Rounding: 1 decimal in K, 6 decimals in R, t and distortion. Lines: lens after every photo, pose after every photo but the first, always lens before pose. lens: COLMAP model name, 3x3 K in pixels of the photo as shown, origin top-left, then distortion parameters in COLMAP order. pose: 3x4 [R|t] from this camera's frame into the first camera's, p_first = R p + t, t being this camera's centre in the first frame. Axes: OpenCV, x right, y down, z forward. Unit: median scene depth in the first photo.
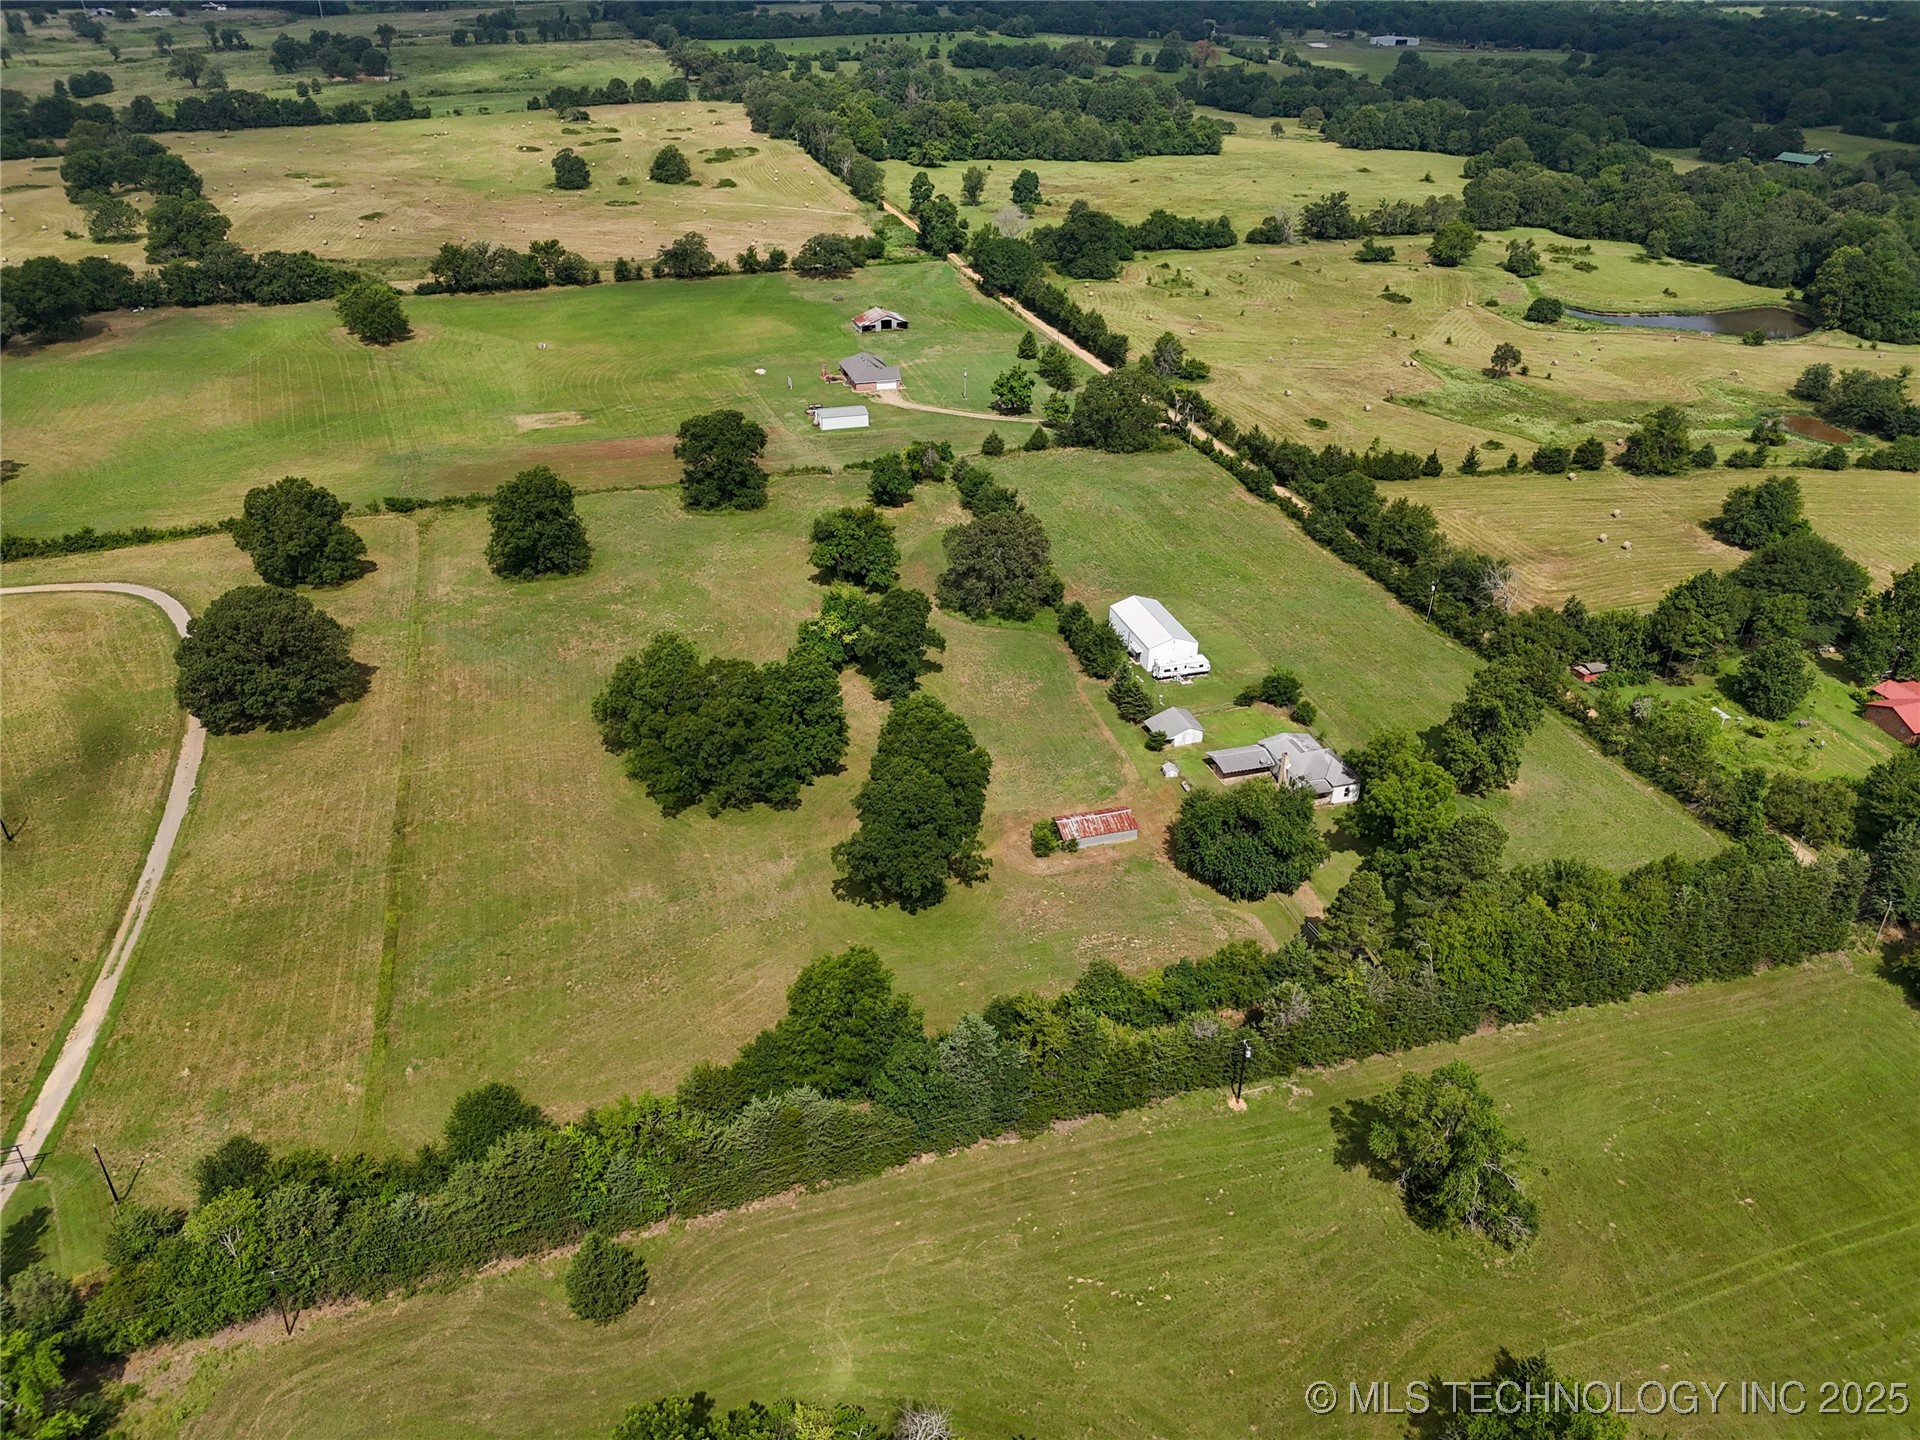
lens RADIAL K [[1415.8, 0, 961.8], [0, 1415.8, 713.9], [0, 0, 1]] dist [0.061224, -0.058222]
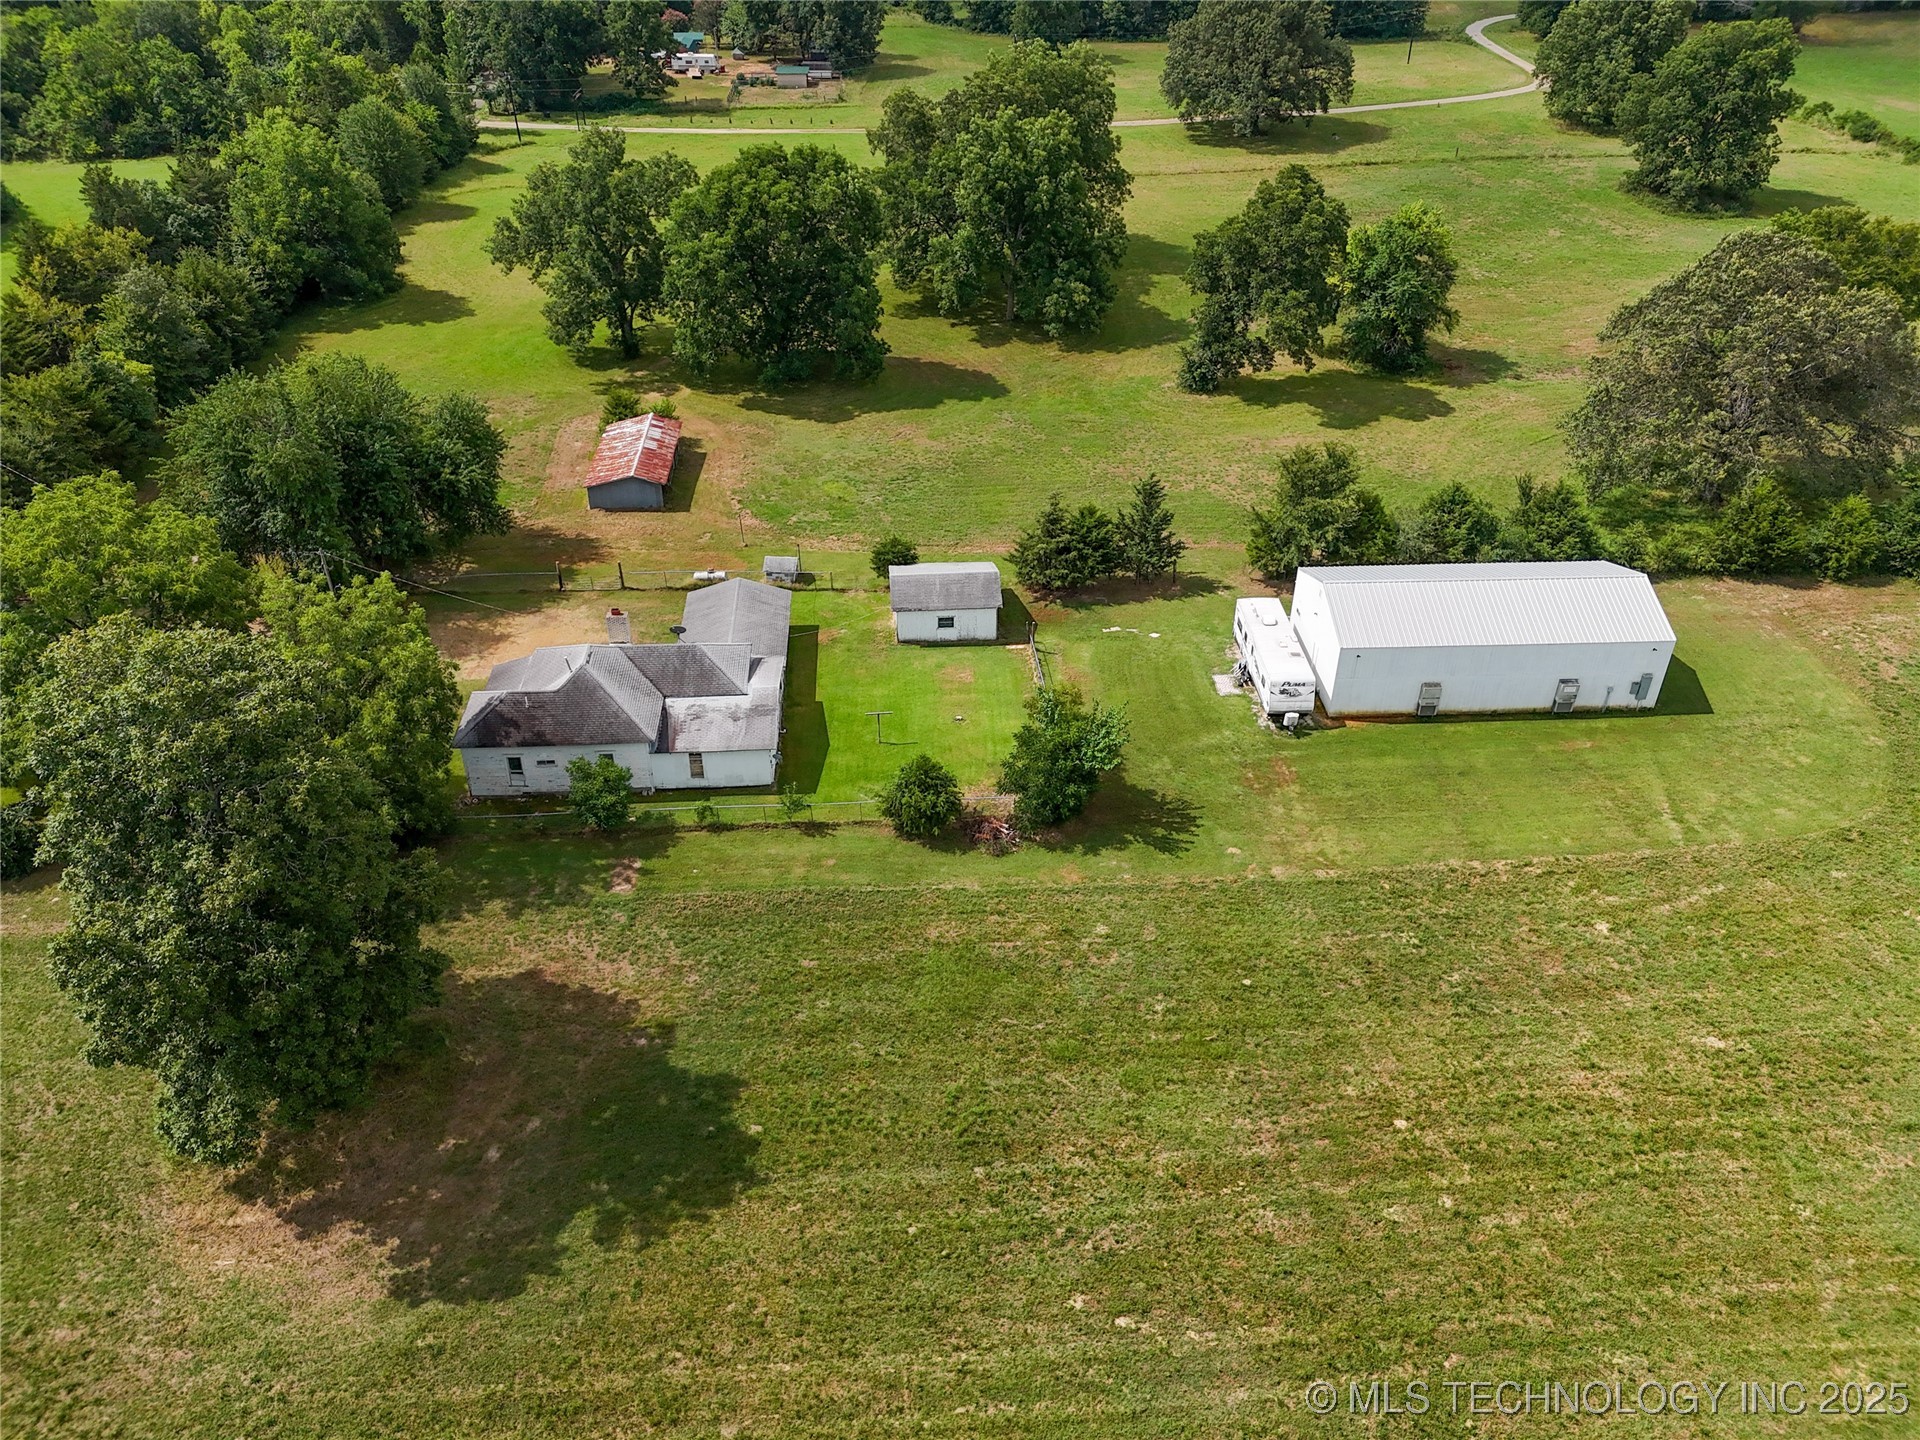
lens RADIAL K [[1415.8, 0, 961.8], [0, 1415.8, 713.9], [0, 0, 1]] dist [0.061224, -0.058222]
pose [[-0.231174, 0.530579, -0.815503, 0.333793], [-0.487942, 0.661940, 0.568988, -0.132270], [0.841707, 0.529454, 0.105869, 0.675644]]
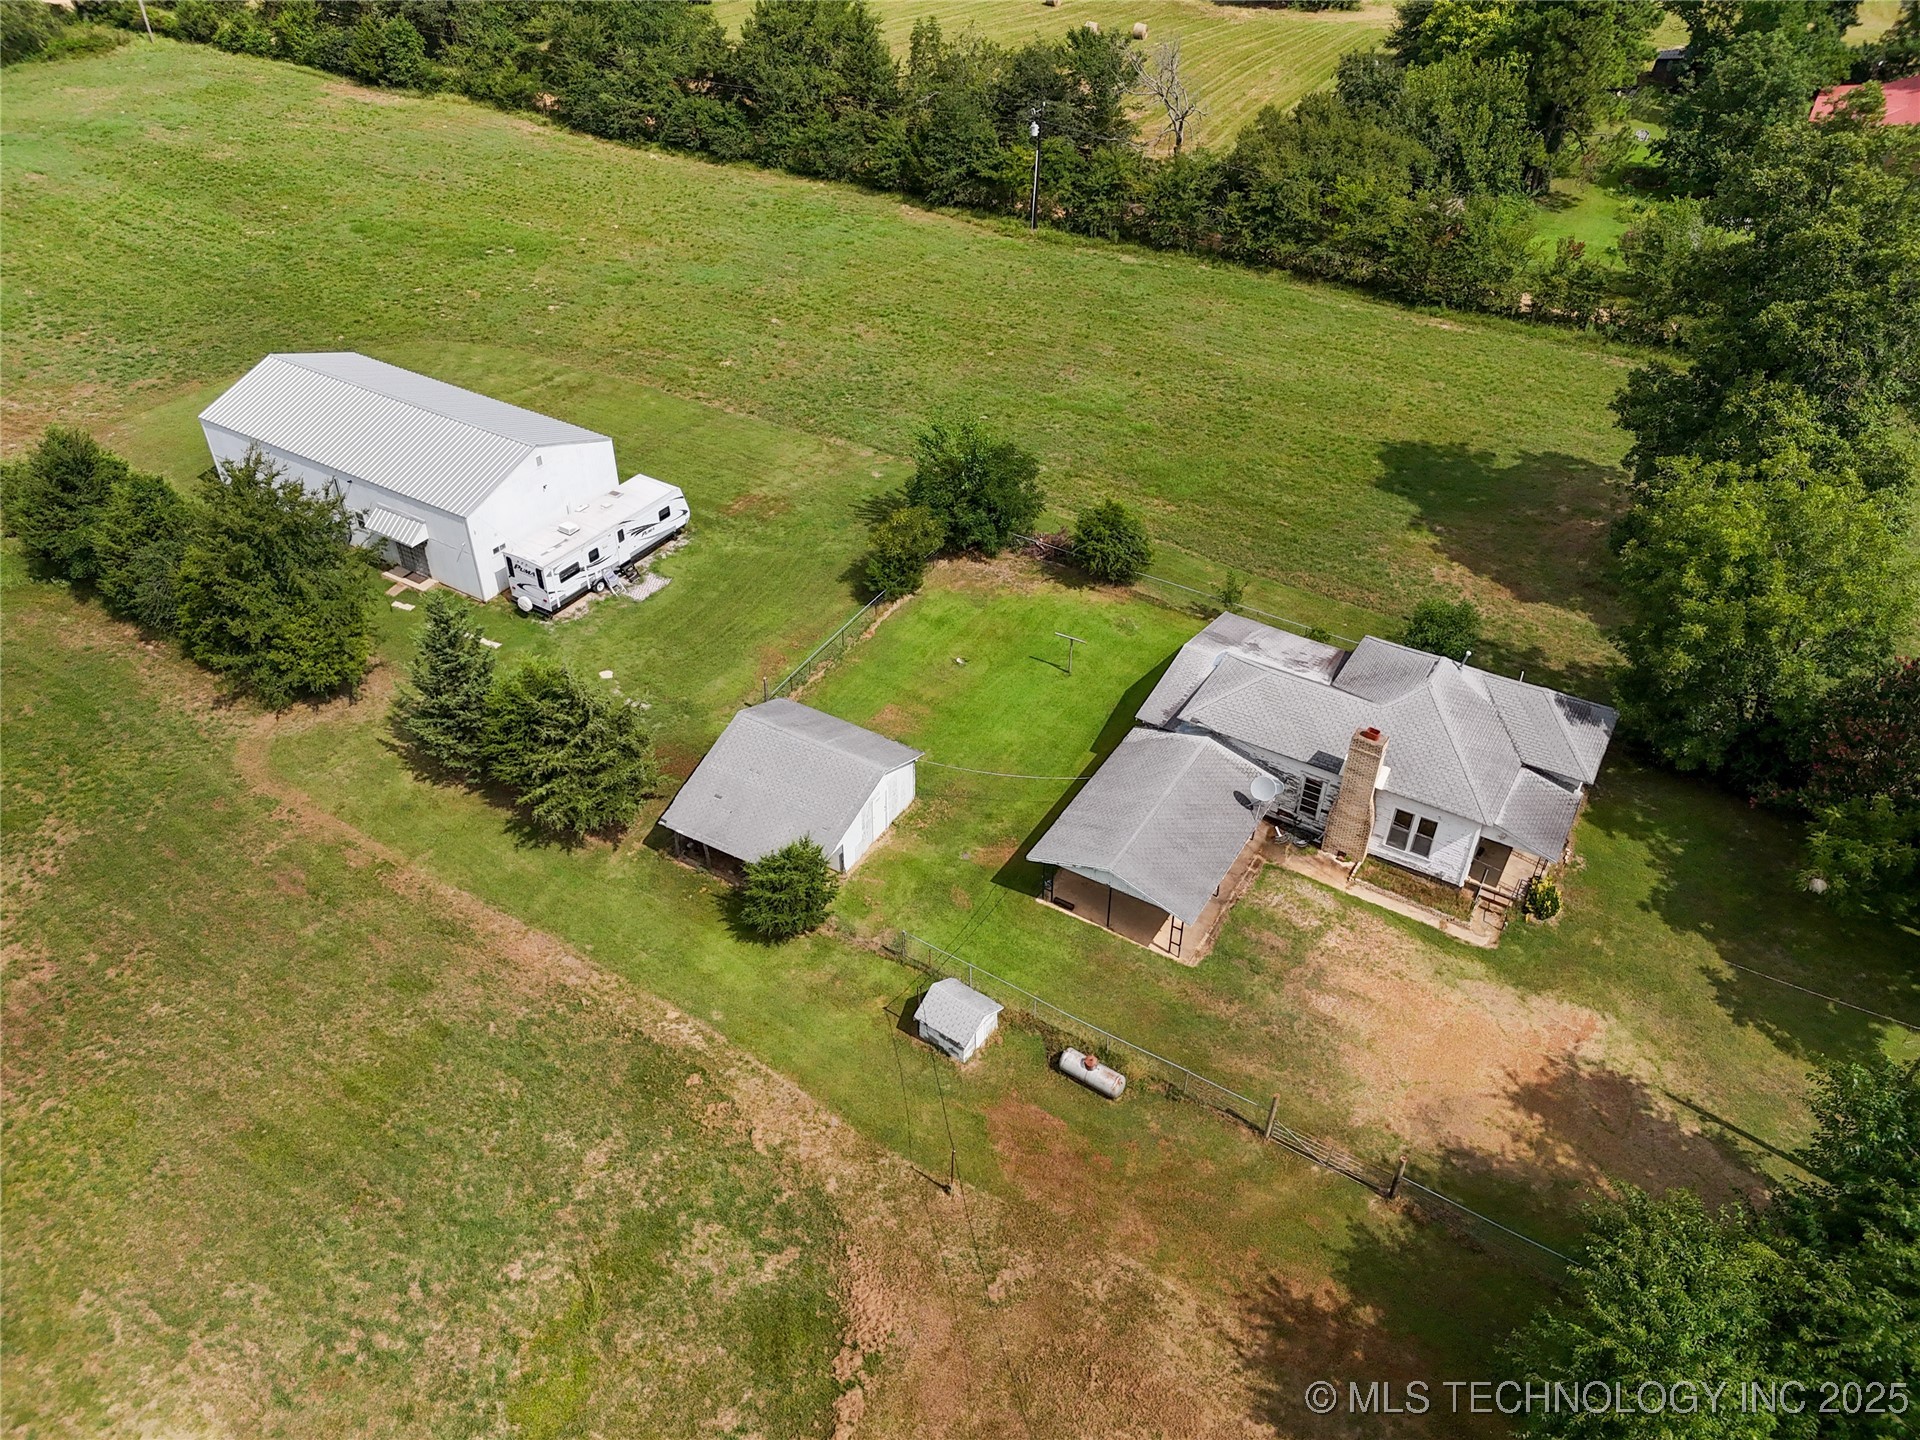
lens RADIAL K [[1415.8, 0, 961.8], [0, 1415.8, 713.9], [0, 0, 1]] dist [0.061224, -0.058222]
pose [[0.743421, -0.407814, 0.530106, 0.035561], [0.326326, 0.913021, 0.244754, -0.035107], [-0.583812, -0.008968, 0.811840, 0.546508]]
